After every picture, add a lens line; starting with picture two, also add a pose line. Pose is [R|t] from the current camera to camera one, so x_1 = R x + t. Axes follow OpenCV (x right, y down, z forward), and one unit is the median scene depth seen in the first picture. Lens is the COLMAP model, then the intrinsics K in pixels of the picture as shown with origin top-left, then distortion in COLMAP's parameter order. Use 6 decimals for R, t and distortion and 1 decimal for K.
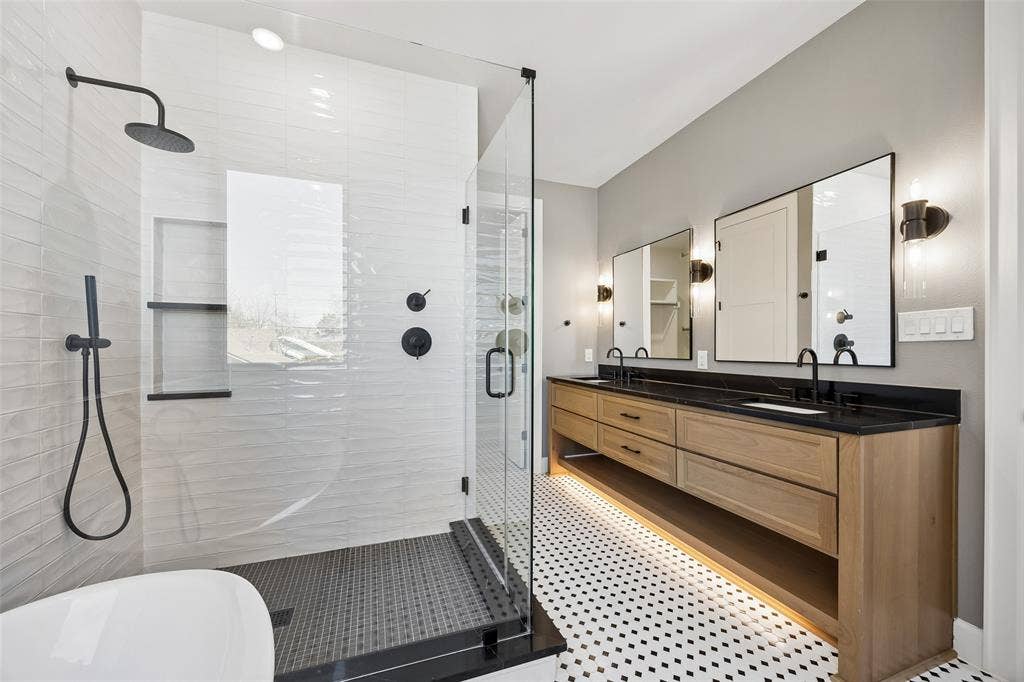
lens RADIAL K [[391.2, 0, 510.8], [0, 391.2, 351.2], [0, 0, 1]] dist [-0.002953, -0.000221]
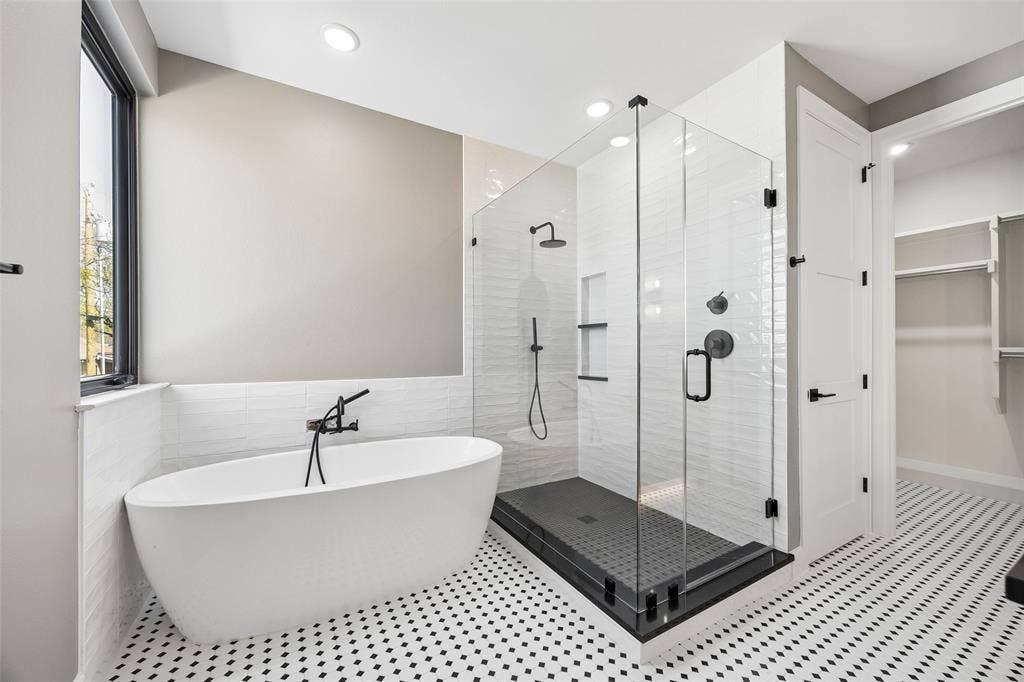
lens RADIAL K [[391.2, 0, 510.8], [0, 391.2, 351.2], [0, 0, 1]] dist [-0.002953, -0.000221]
pose [[0.190844, 0.002727, -0.981617, 0.844012], [-0.008415, 0.999964, 0.001142, -0.002545], [0.981584, 0.008042, 0.190860, 0.353261]]
